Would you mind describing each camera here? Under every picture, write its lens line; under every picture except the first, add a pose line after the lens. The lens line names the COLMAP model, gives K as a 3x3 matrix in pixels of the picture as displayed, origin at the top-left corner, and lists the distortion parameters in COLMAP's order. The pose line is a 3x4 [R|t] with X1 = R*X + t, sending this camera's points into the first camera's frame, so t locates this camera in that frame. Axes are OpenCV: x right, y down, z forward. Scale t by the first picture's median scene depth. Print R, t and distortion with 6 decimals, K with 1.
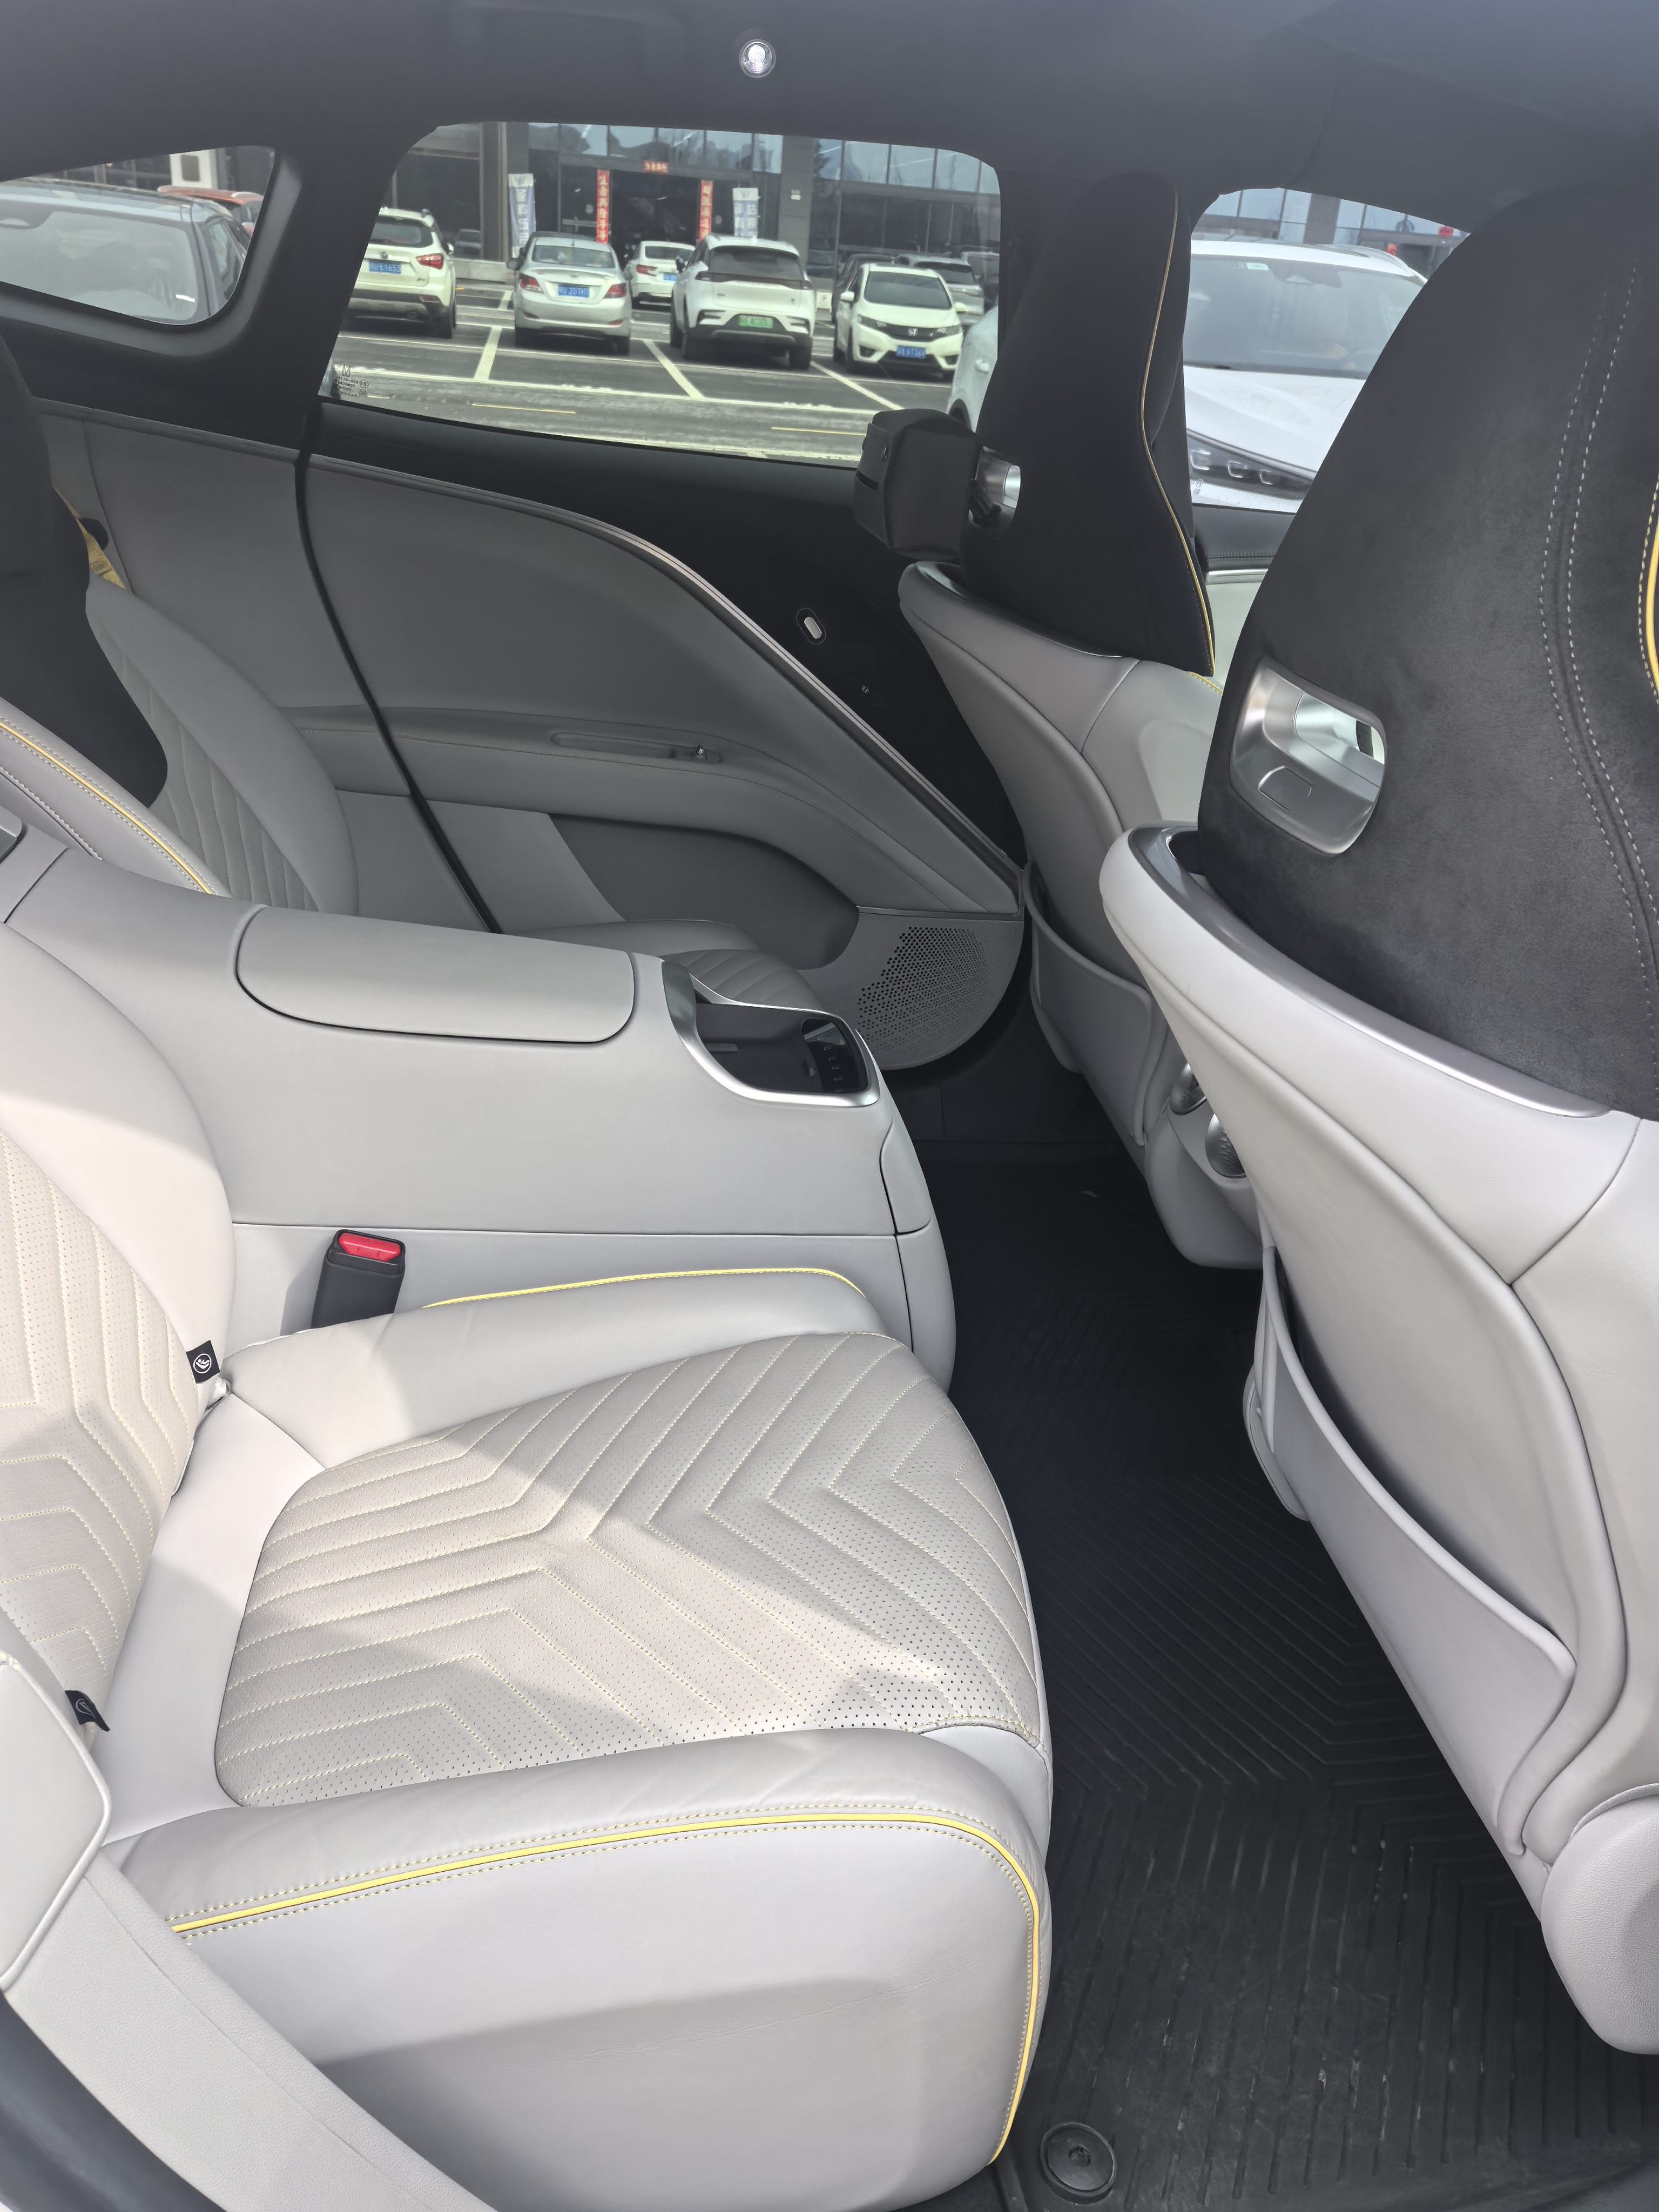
lens RADIAL K [[1736.2, 0, 825.3], [0, 1736.2, 1107.0], [0, 0, 1]] dist [0.050599, -0.046340]
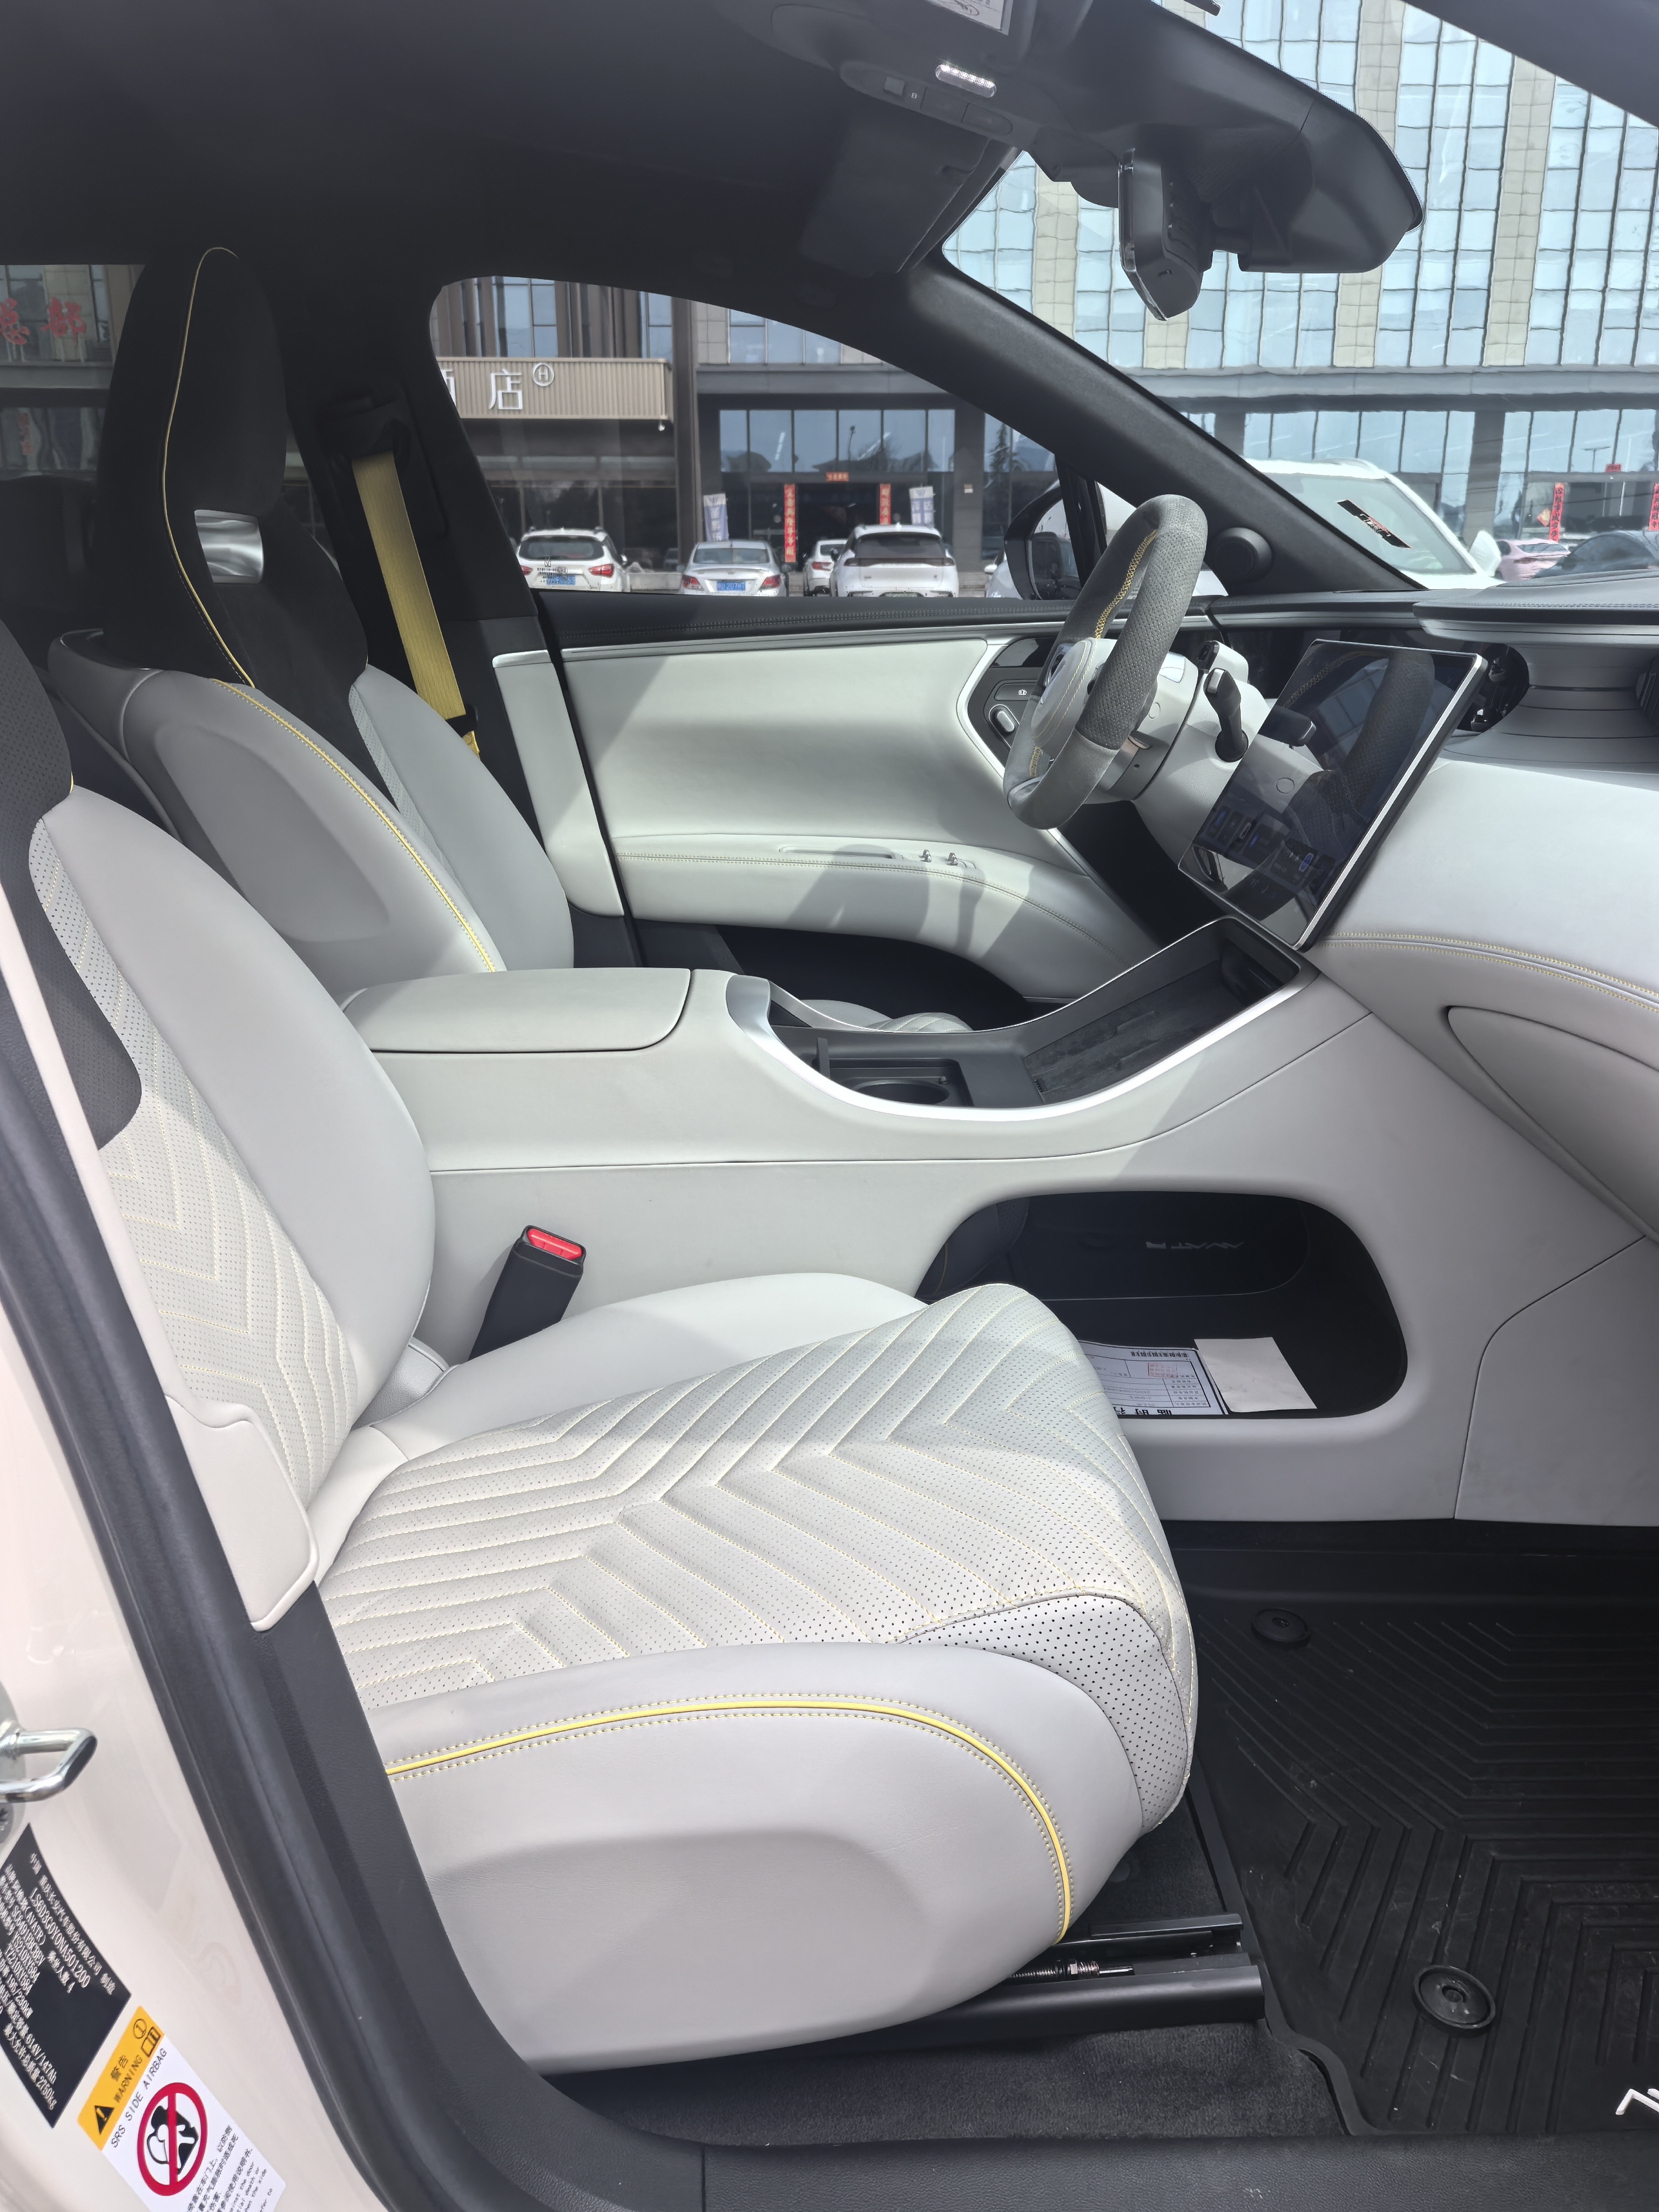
lens RADIAL K [[1736.2, 0, 820.5], [0, 1736.2, 1100.5], [0, 0, 1]] dist [0.050599, -0.046340]
pose [[0.989035, -0.042415, -0.141457, 0.494138], [0.020680, 0.988207, -0.151720, 0.113148], [0.146224, 0.147131, 0.978249, 0.055379]]
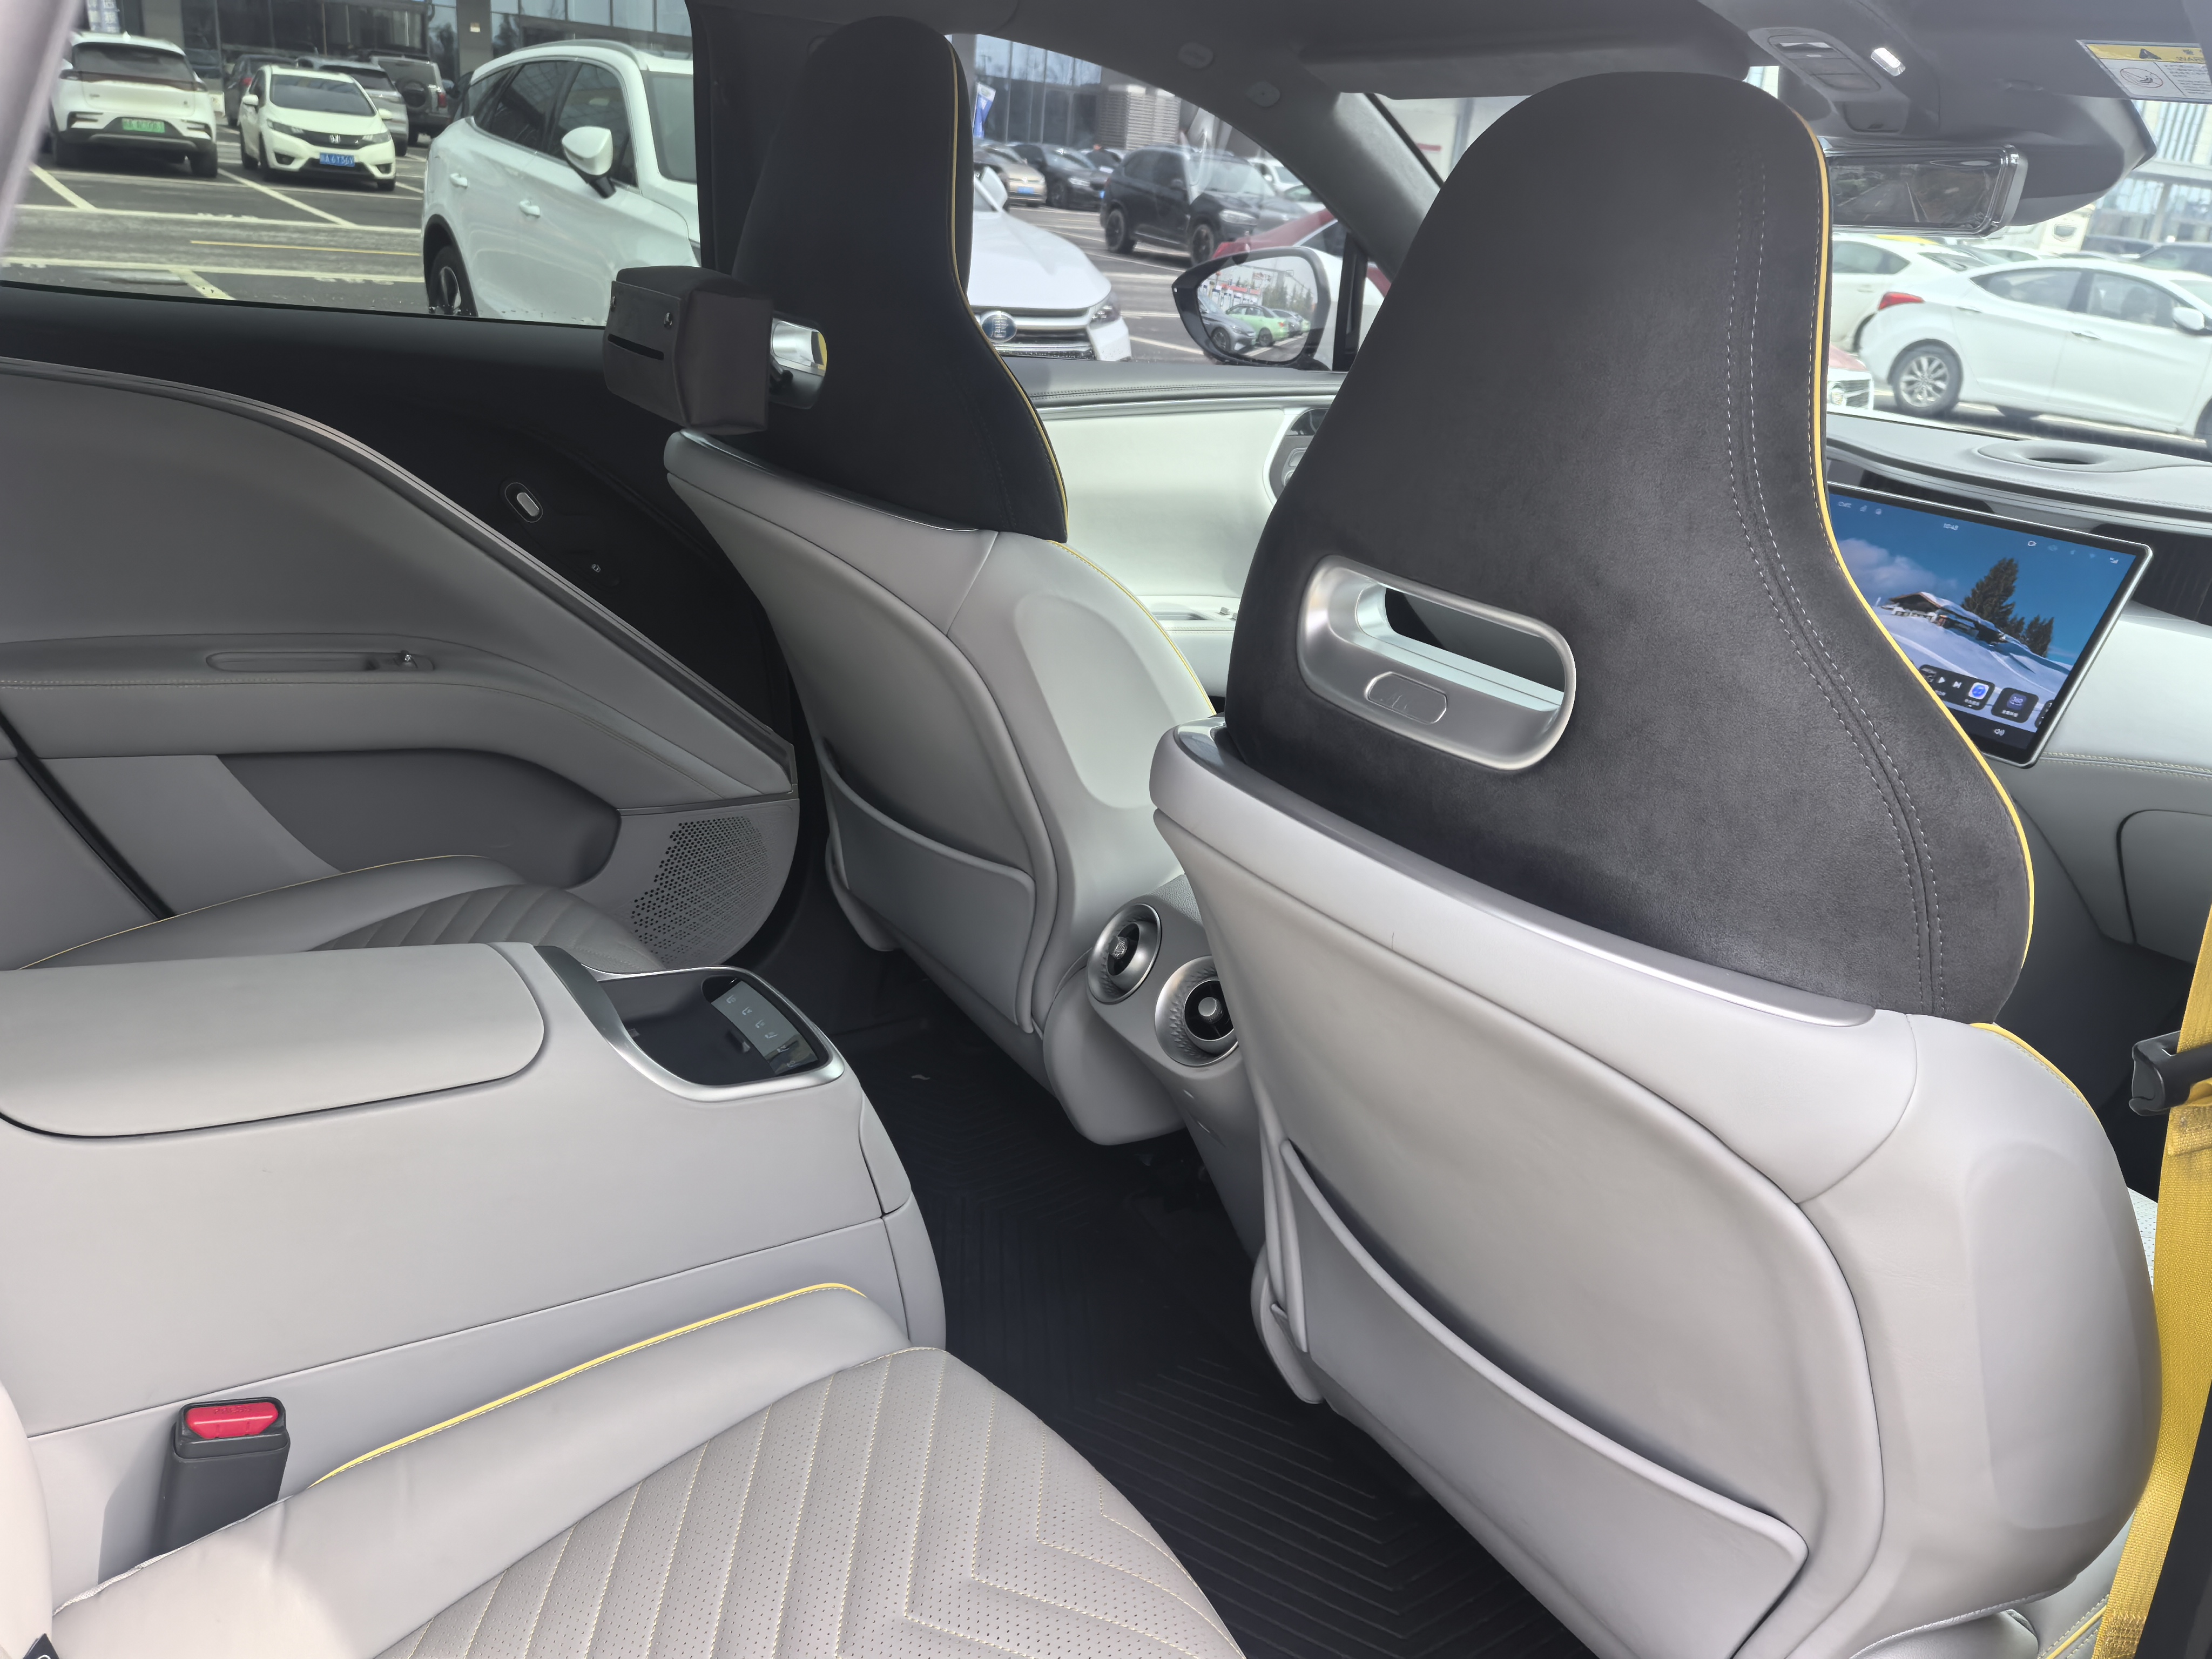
lens RADIAL K [[1736.2, 0, 1097.7], [0, 1736.2, 826.1], [0, 0, 1]] dist [0.050599, -0.046340]
pose [[0.904308, -0.149737, 0.399757, -0.120090], [0.167031, 0.985915, -0.008554, -0.061767], [-0.392846, 0.074507, 0.916581, 0.103448]]
